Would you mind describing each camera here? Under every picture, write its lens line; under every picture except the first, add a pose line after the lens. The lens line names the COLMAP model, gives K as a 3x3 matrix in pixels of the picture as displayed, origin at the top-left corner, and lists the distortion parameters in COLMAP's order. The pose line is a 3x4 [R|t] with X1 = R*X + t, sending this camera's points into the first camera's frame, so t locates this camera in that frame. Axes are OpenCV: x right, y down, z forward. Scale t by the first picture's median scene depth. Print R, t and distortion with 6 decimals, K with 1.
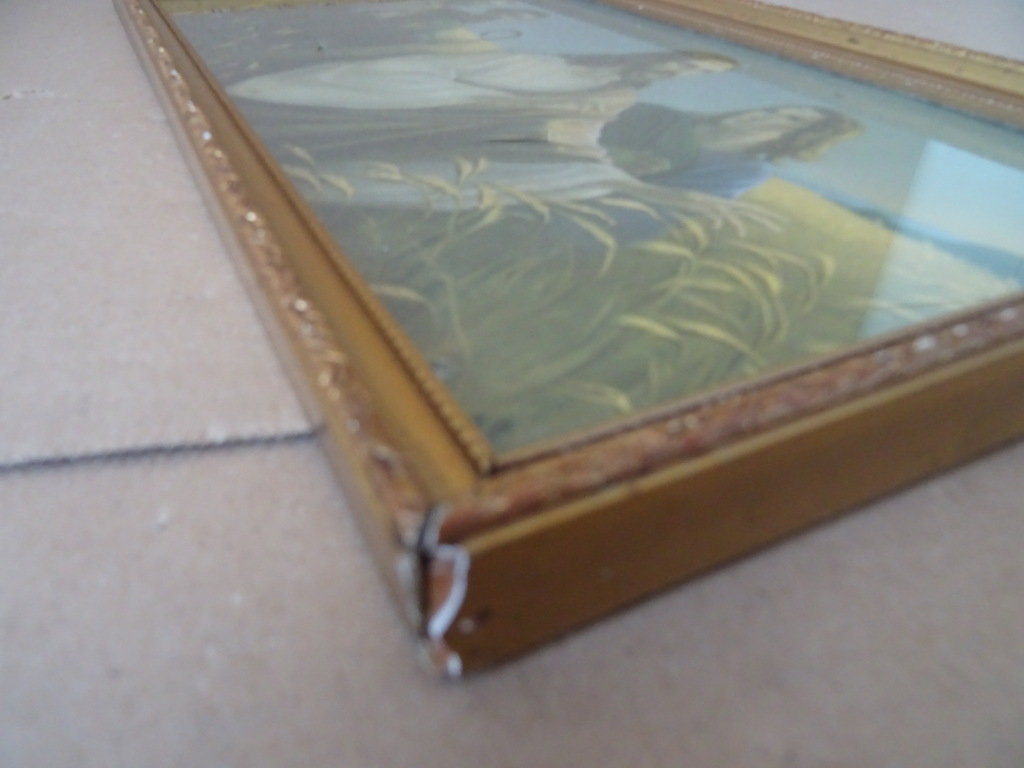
lens RADIAL K [[742.4, 0, 510.5], [0, 742.4, 386.7], [0, 0, 1]] dist [-0.007127, -0.003392]
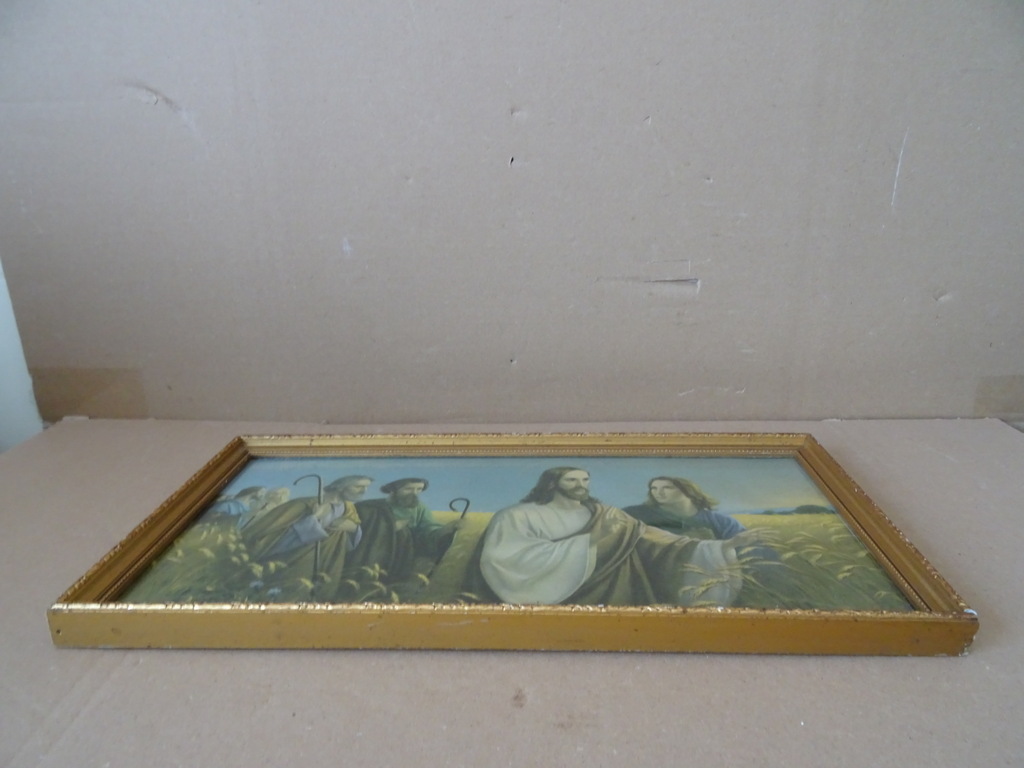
lens RADIAL K [[729.4, 0, 512.0], [0, 729.4, 384.0], [0, 0, 1]] dist [-0.006641, -0.005481]
pose [[0.482618, -0.281714, 0.829287, -2.281097], [0.531324, 0.846895, -0.021518, -1.164620], [-0.696257, 0.451005, 0.558408, -0.119774]]
